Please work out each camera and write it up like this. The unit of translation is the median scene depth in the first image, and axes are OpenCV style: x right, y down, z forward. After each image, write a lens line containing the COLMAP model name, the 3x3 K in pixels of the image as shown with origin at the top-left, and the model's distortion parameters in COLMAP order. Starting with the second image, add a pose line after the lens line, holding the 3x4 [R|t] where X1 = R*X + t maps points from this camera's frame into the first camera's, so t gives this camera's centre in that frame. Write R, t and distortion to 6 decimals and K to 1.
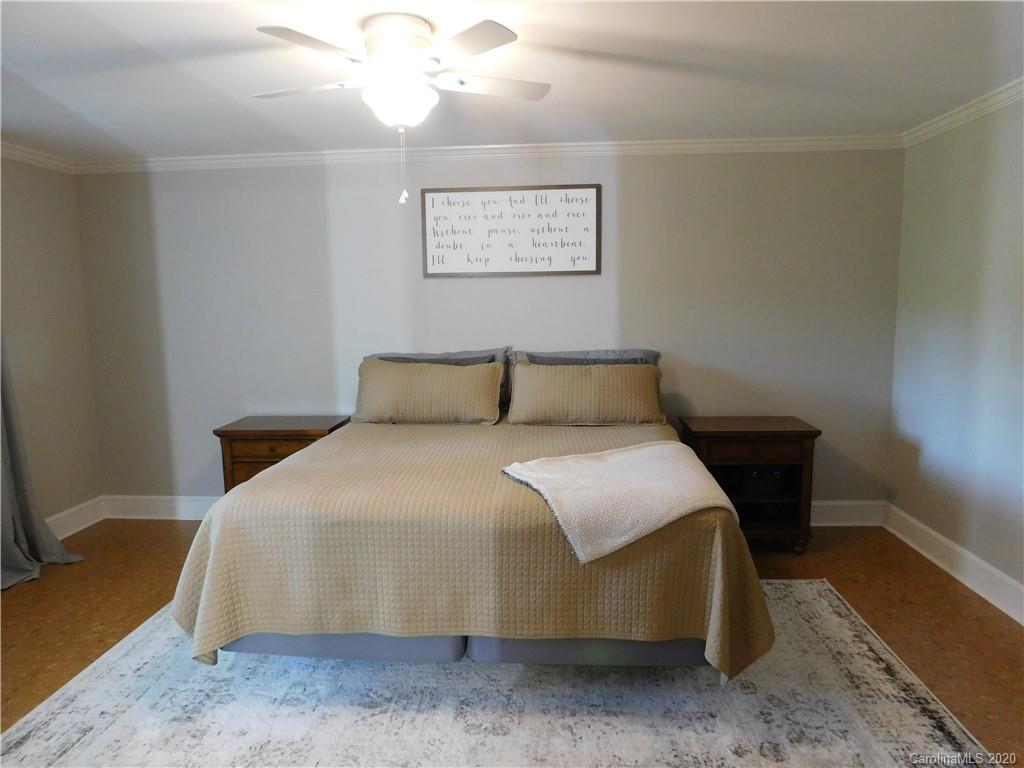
lens RADIAL K [[676.2, 0, 512.0], [0, 676.2, 384.0], [0, 0, 1]] dist [-0.076235, 0.055344]
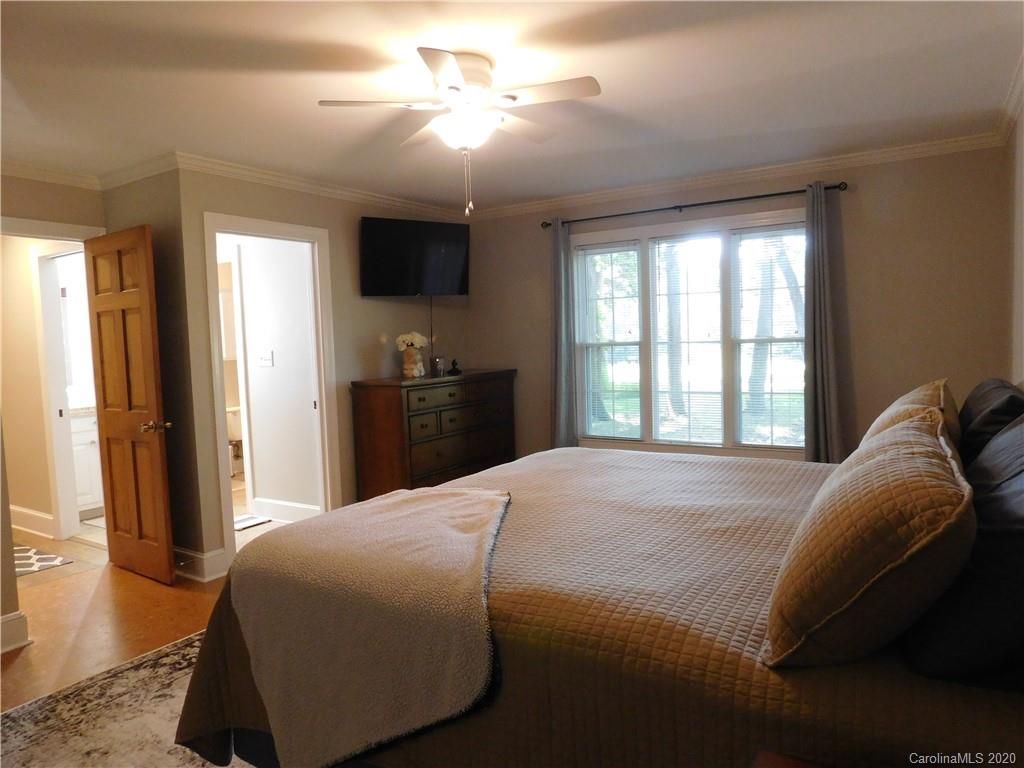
lens RADIAL K [[676.2, 0, 512.0], [0, 676.2, 384.0], [0, 0, 1]] dist [-0.076235, 0.055344]
pose [[-0.473740, 0.092319, -0.875812, 0.506405], [-0.071759, 0.987137, 0.142870, -0.092812], [0.877736, 0.130531, -0.461022, 0.991988]]
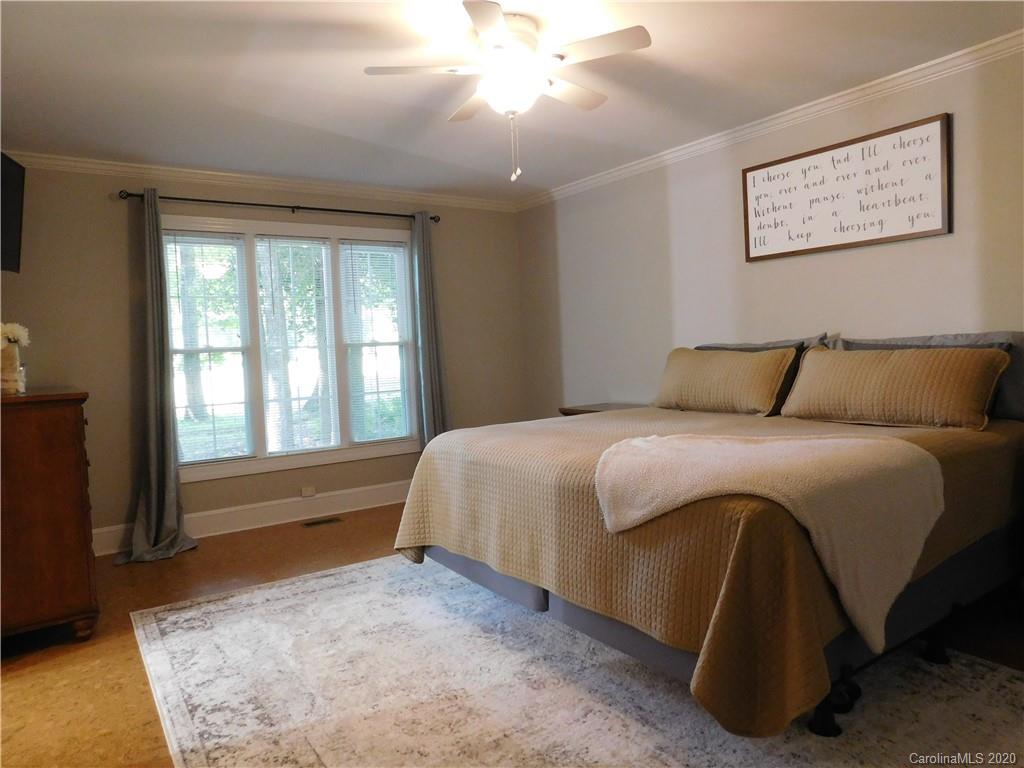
lens RADIAL K [[676.2, 0, 512.0], [0, 676.2, 384.0], [0, 0, 1]] dist [-0.076235, 0.055344]
pose [[0.632352, 0.029028, -0.774137, 0.433759], [-0.067363, 0.997573, -0.017619, 0.055281], [0.771746, 0.063290, 0.632773, 0.187314]]
